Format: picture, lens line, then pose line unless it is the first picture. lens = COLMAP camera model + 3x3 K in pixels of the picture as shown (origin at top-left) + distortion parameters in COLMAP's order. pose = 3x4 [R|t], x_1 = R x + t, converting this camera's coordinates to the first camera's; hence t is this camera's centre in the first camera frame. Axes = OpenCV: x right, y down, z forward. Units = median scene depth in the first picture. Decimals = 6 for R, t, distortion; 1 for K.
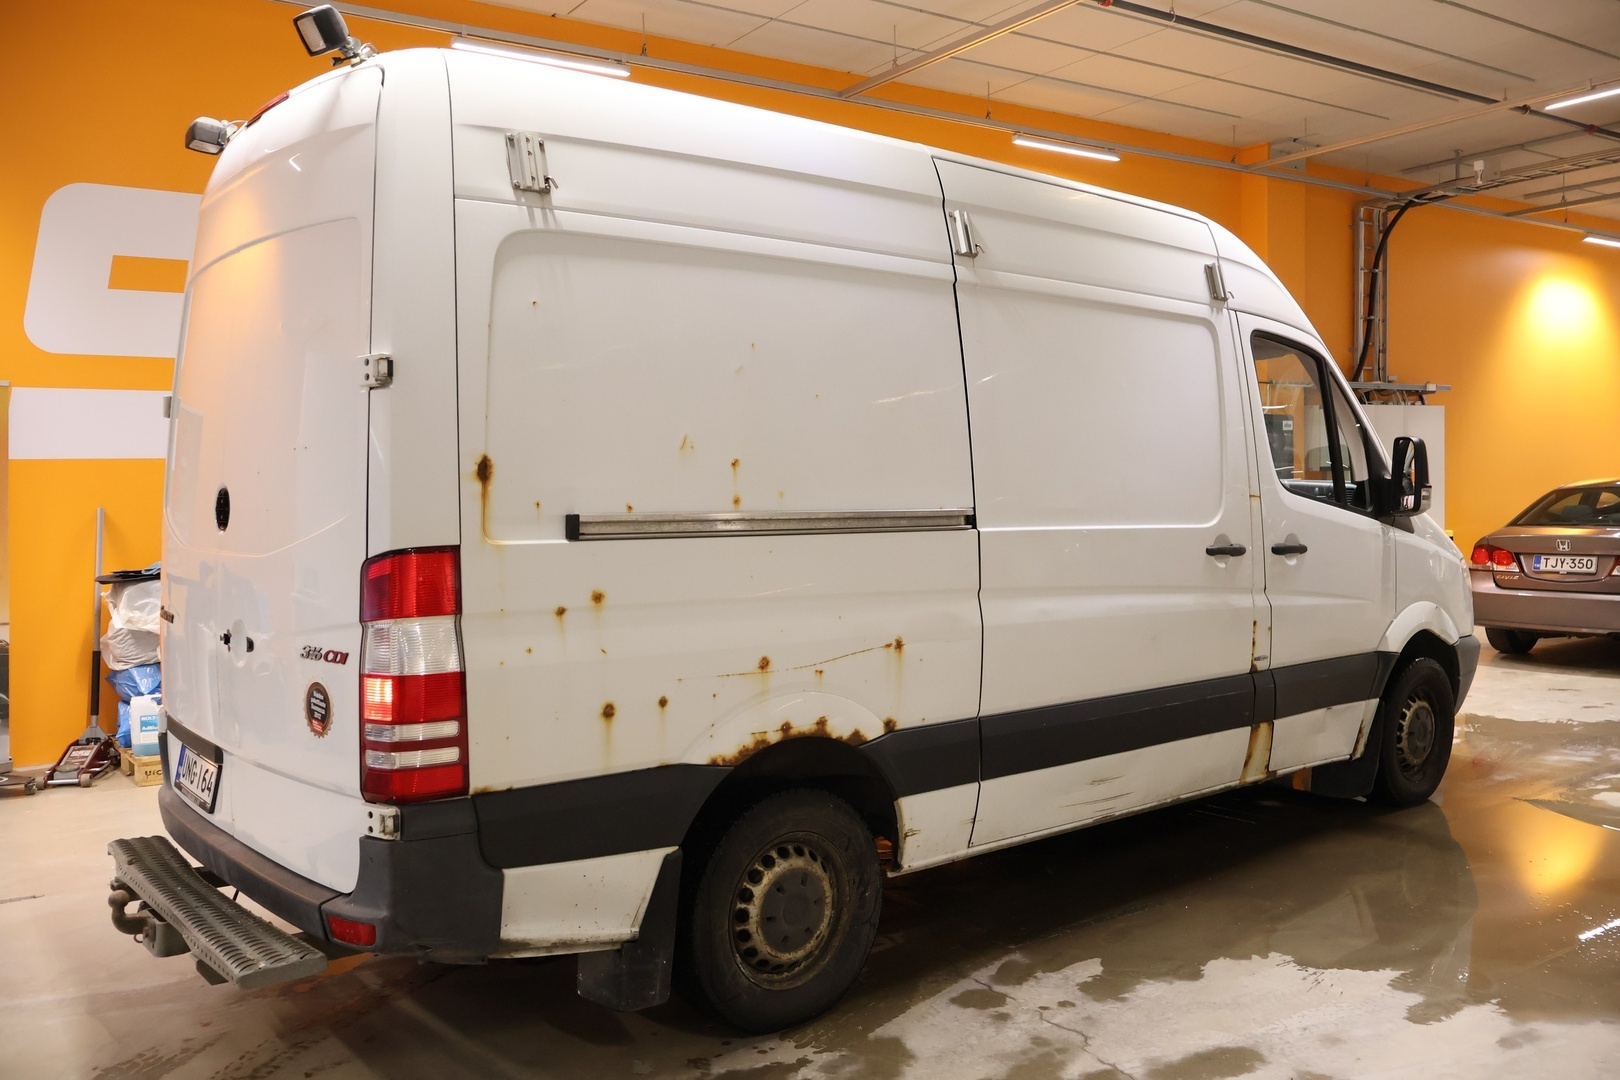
lens RADIAL K [[1323.3, 0, 810.0], [0, 1323.3, 540.0], [0, 0, 1]] dist [-0.007248, 0.002177]
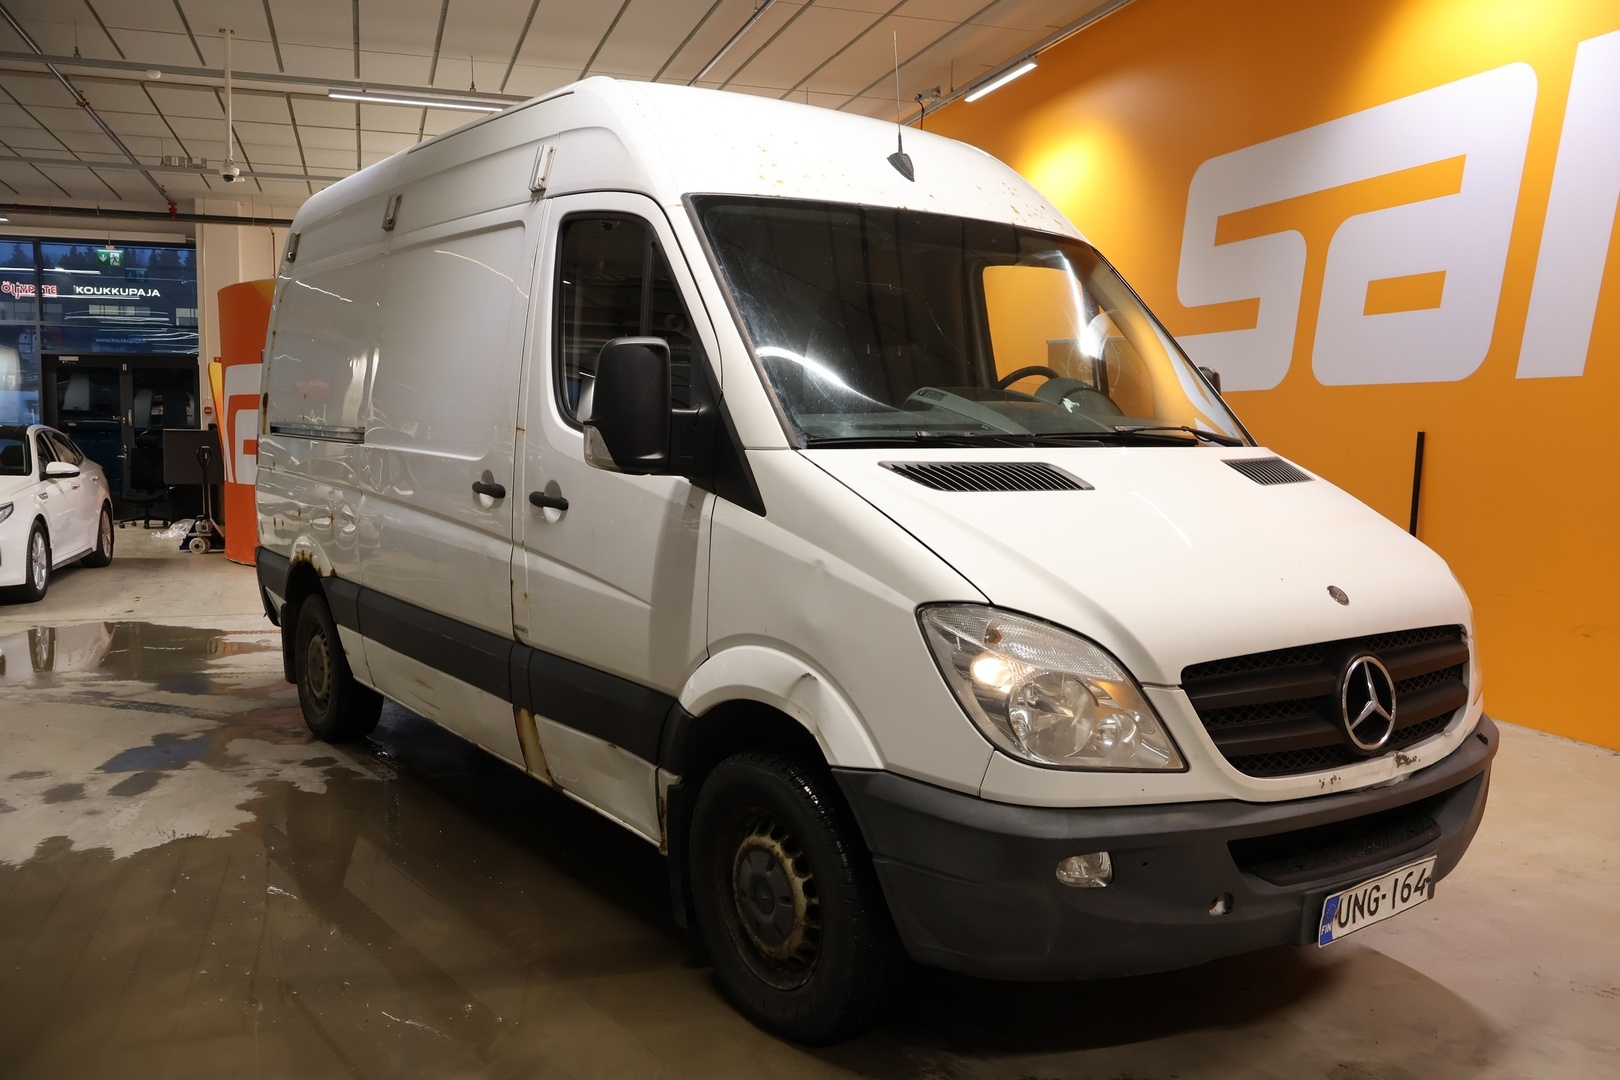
lens RADIAL K [[1366.6, 0, 810.0], [0, 1366.6, 540.0], [0, 0, 1]] dist [-0.003343, -0.000074]
pose [[-0.292769, 0.075696, -0.953182, 1.479943], [-0.038187, 0.995141, 0.090757, -0.059823], [0.955420, 0.062970, -0.288456, 2.064504]]
